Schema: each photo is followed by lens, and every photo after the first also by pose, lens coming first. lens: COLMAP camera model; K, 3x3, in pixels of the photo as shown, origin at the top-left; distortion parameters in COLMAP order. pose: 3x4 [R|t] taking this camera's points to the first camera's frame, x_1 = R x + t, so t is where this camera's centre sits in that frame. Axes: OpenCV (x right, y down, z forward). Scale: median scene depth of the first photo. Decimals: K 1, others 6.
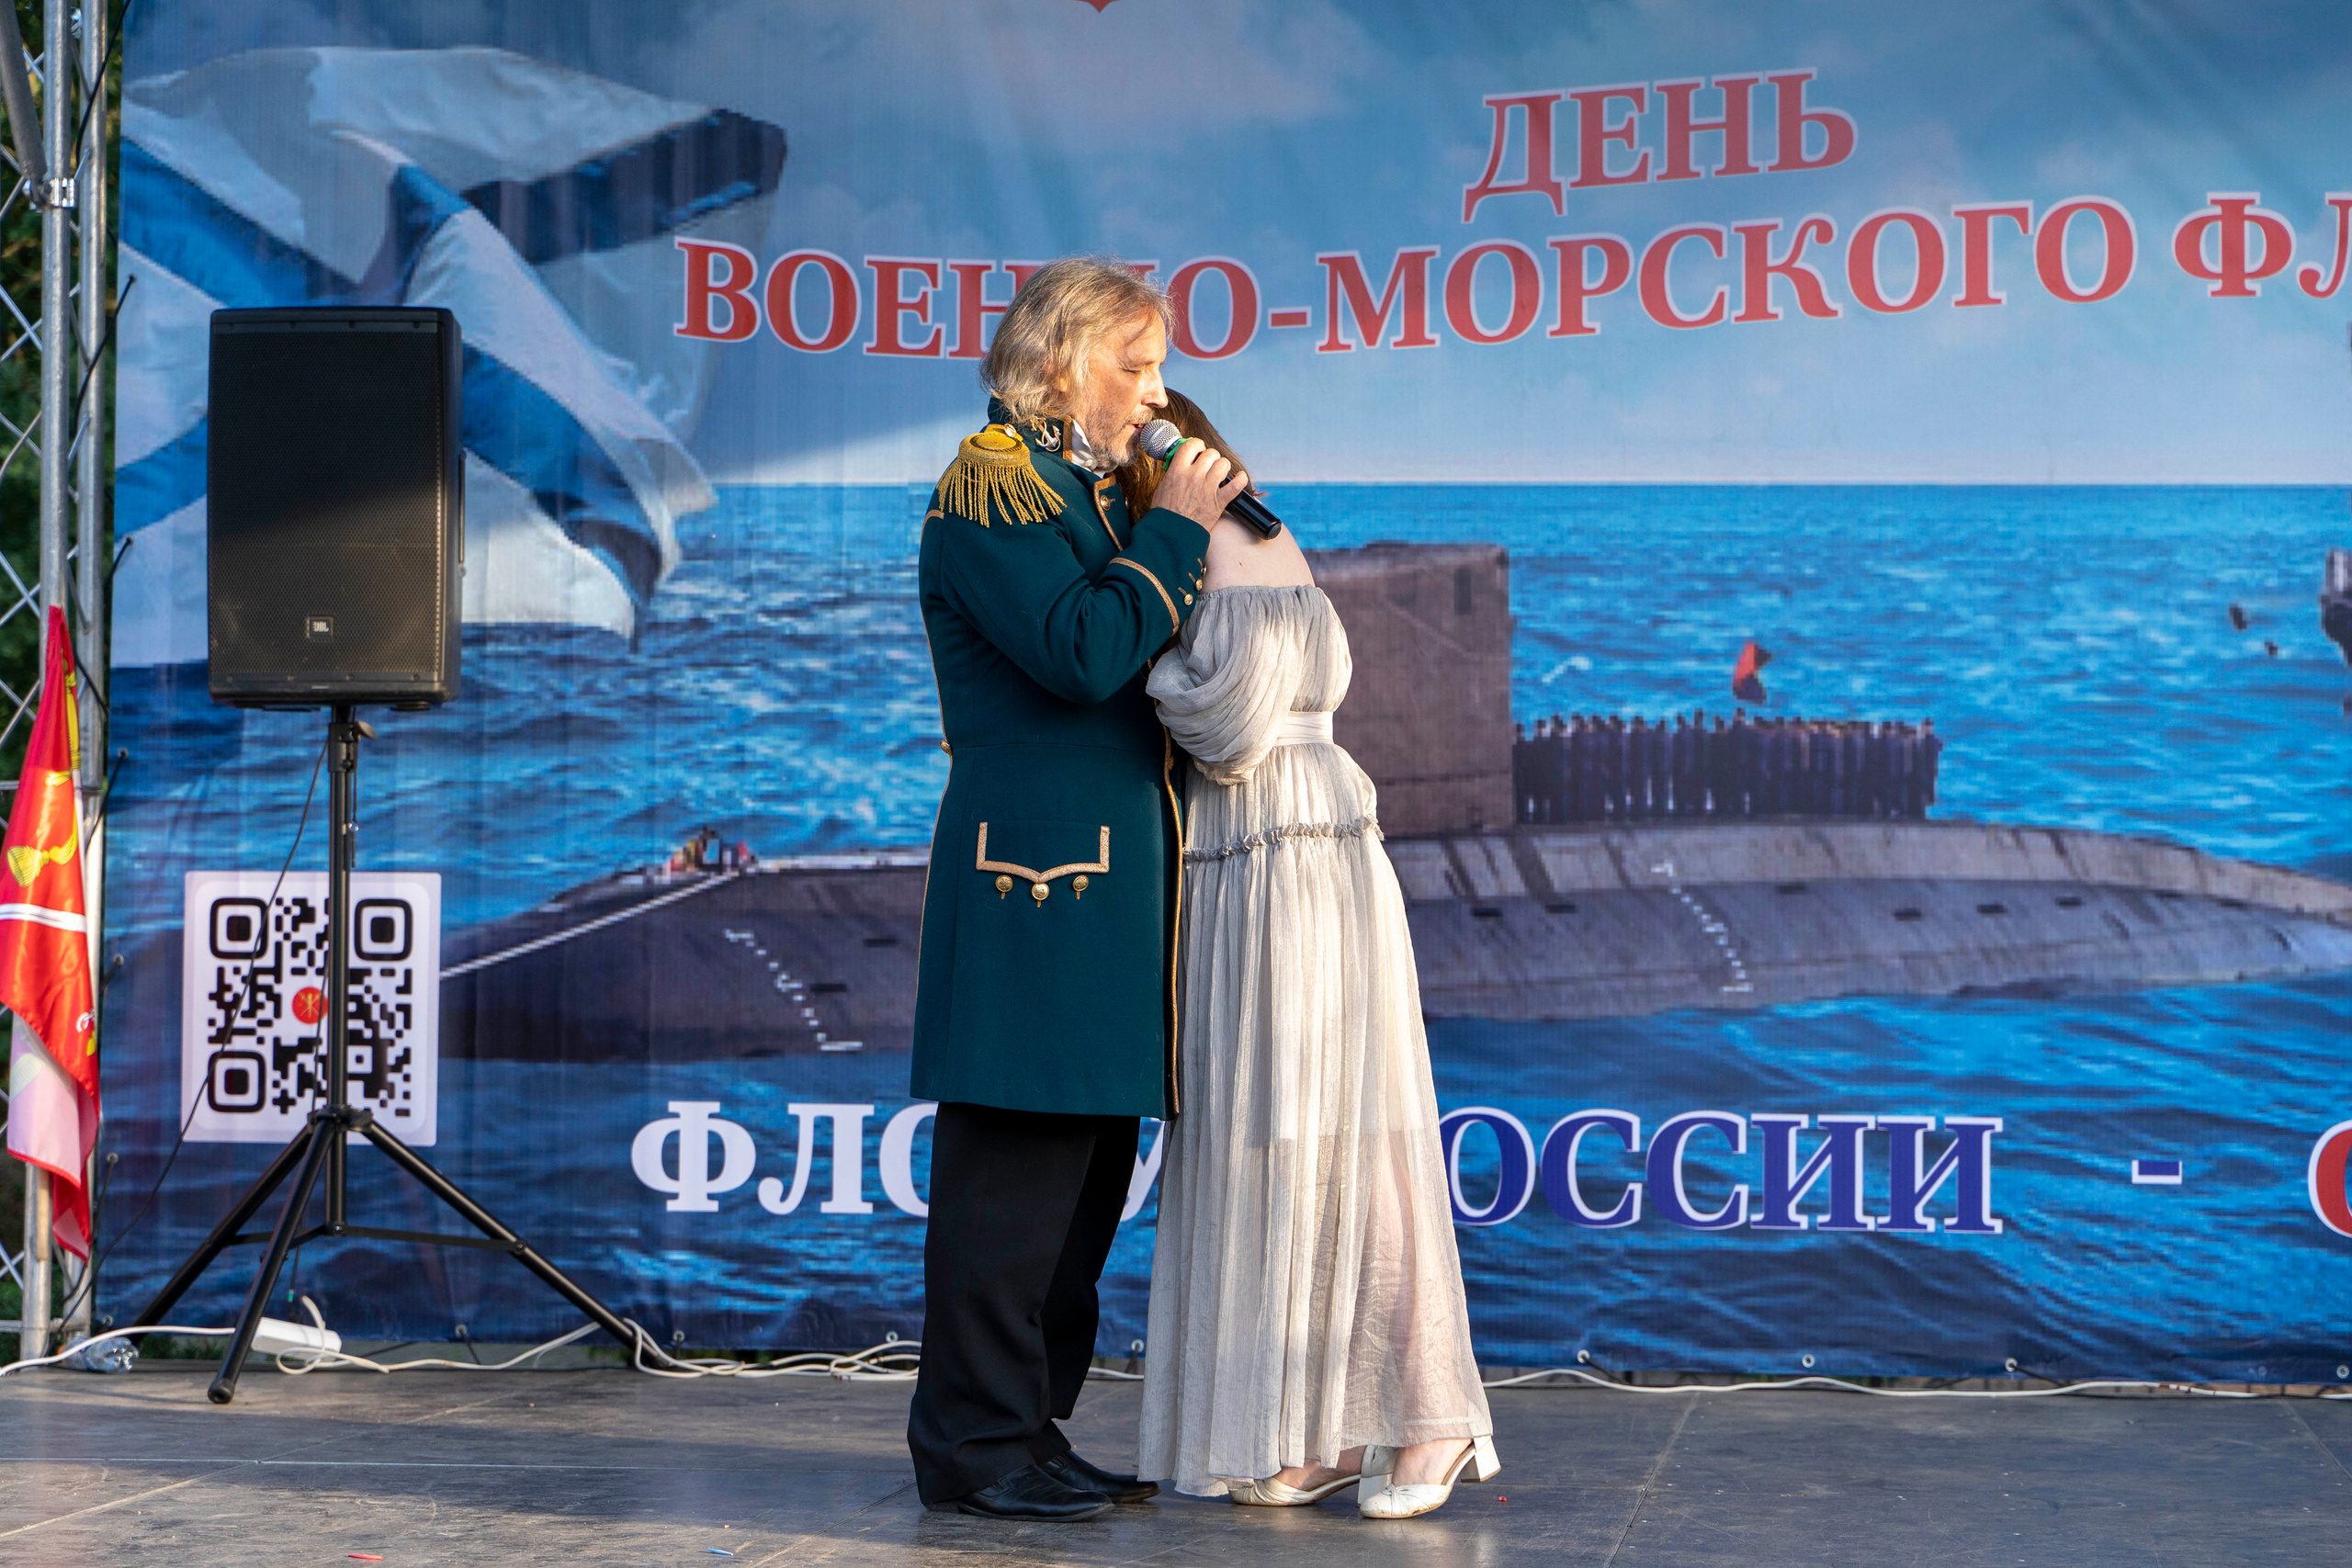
lens RADIAL K [[5531.0, 0, 1135.4], [0, 5531.0, 763.9], [0, 0, 1]] dist [0.011489, 0.000000]
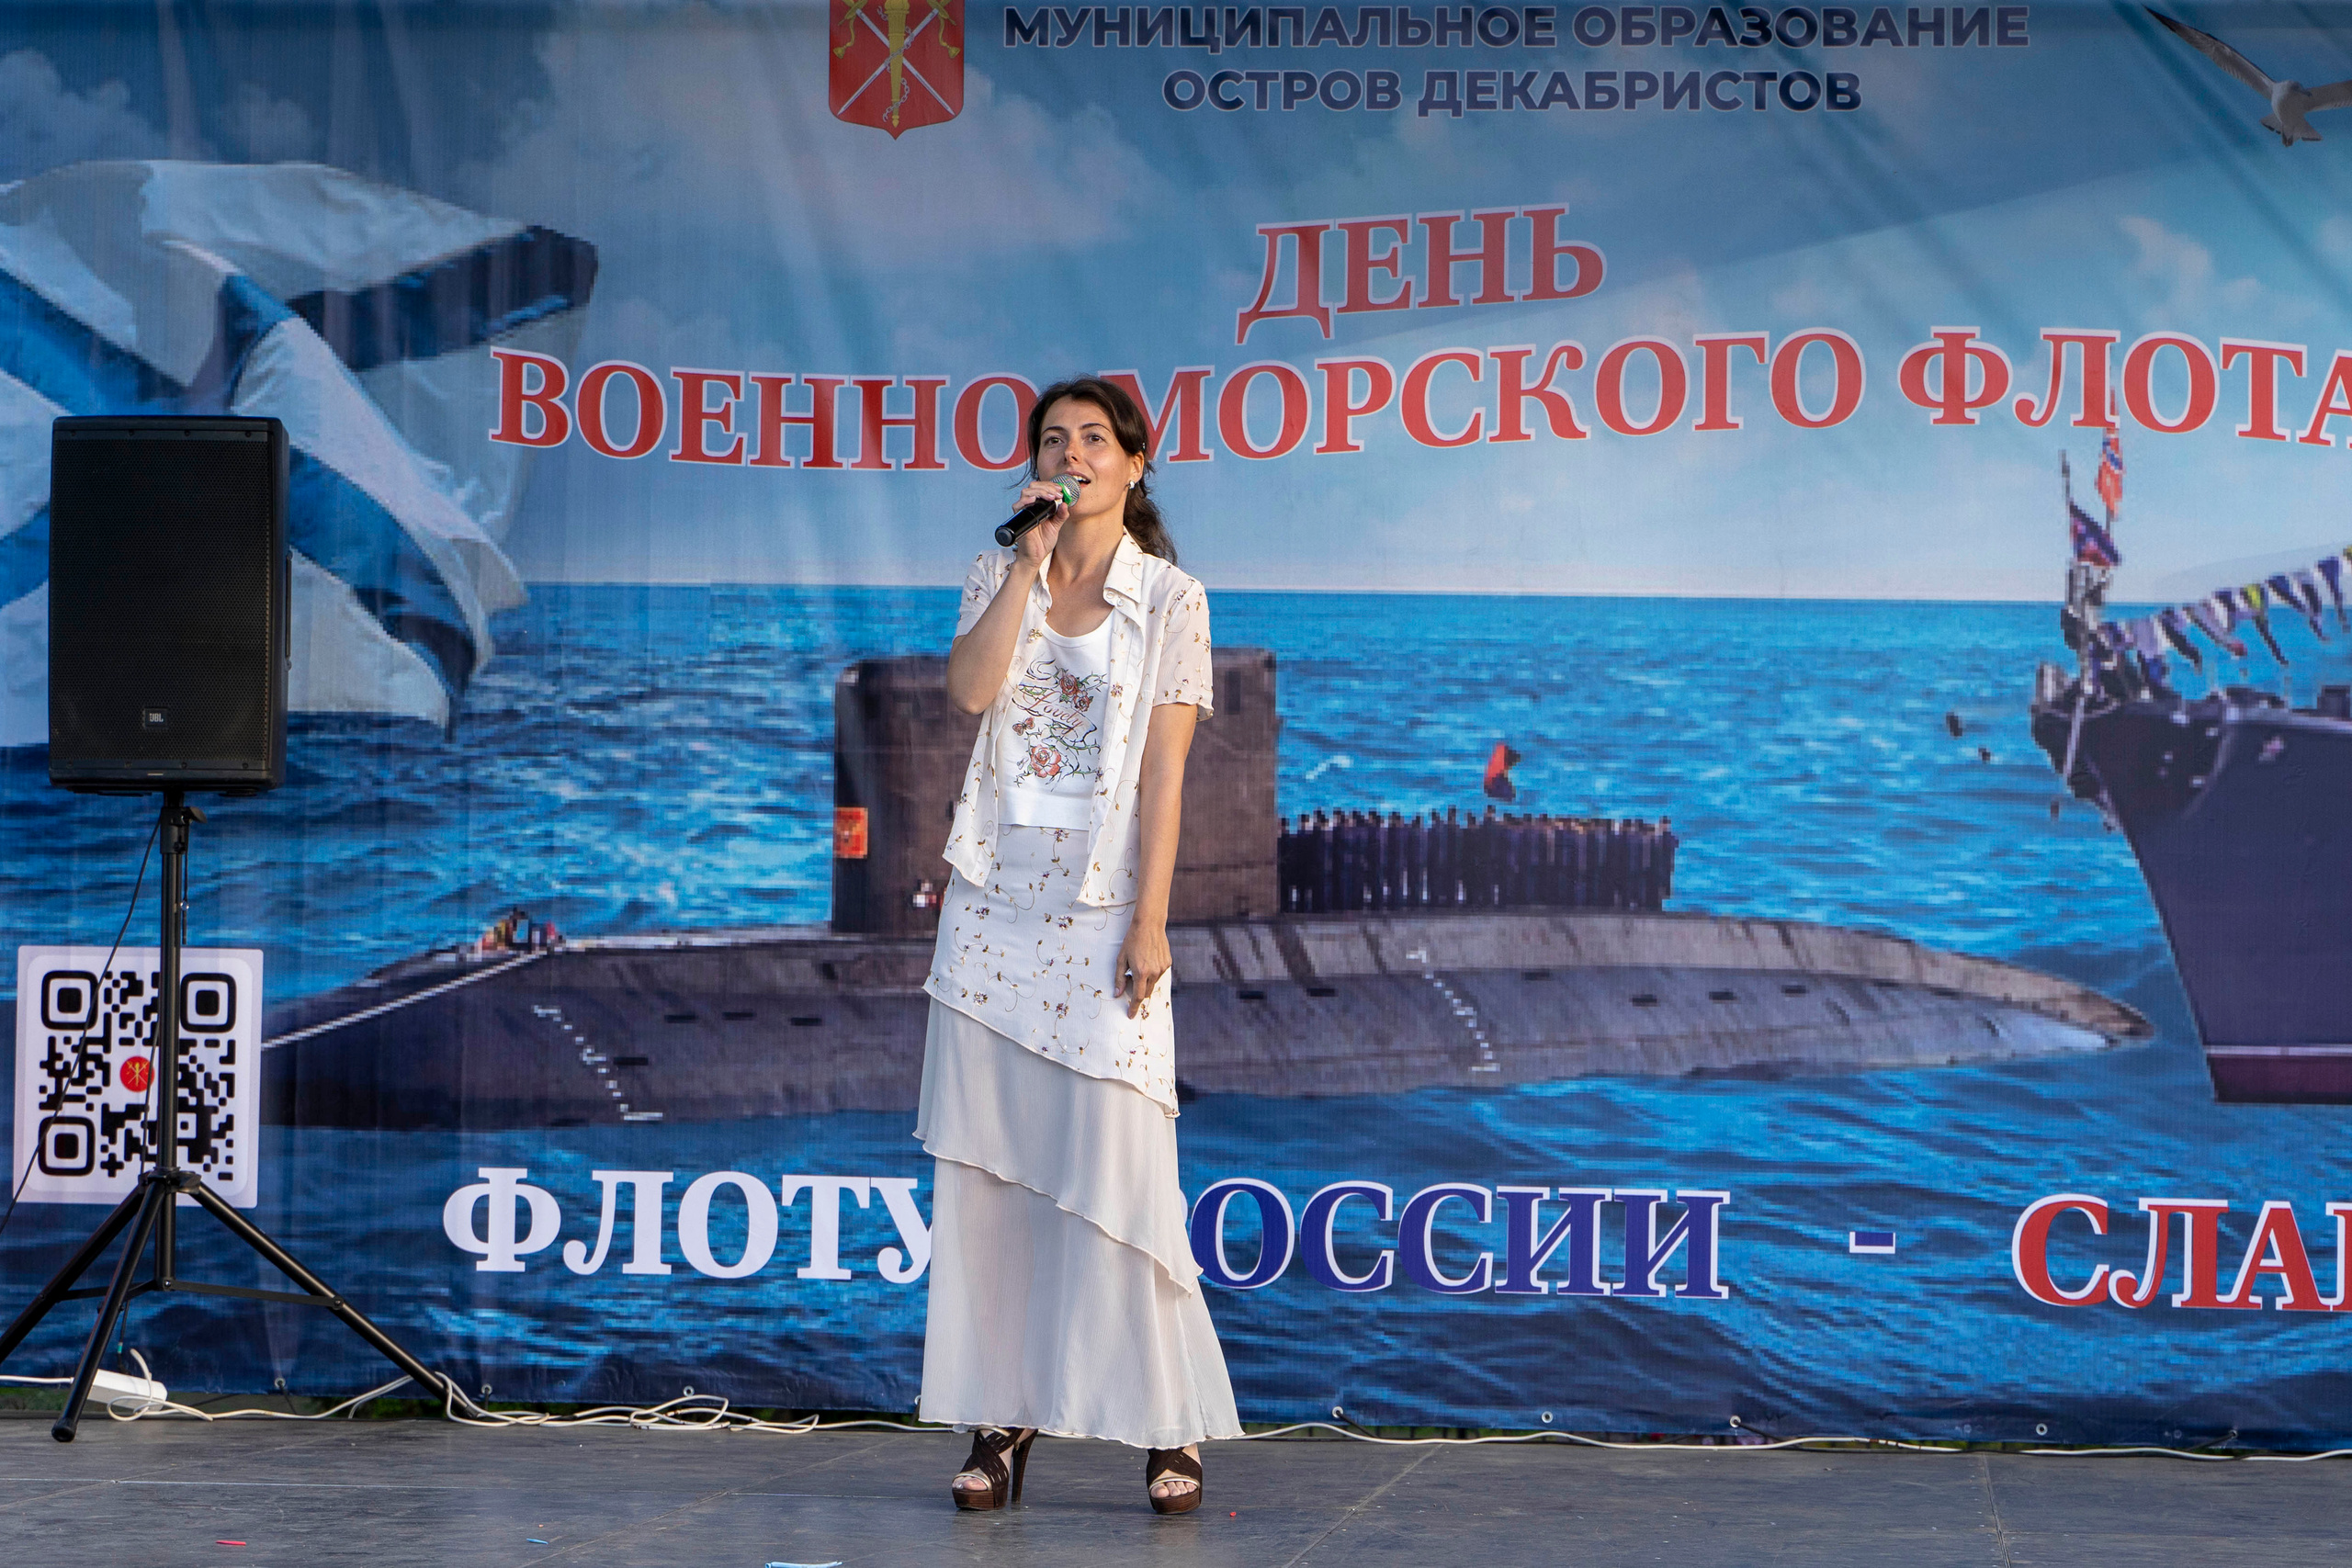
lens RADIAL K [[6293.2, 0, 1130.6], [0, 6293.2, 881.0], [0, 0, 1]] dist [0.026347, 0.000000]
pose [[0.999684, 0.008559, 0.023628, 0.011476], [-0.008822, 0.999900, 0.011045, -0.008236], [-0.023531, -0.011250, 0.999660, -0.209058]]
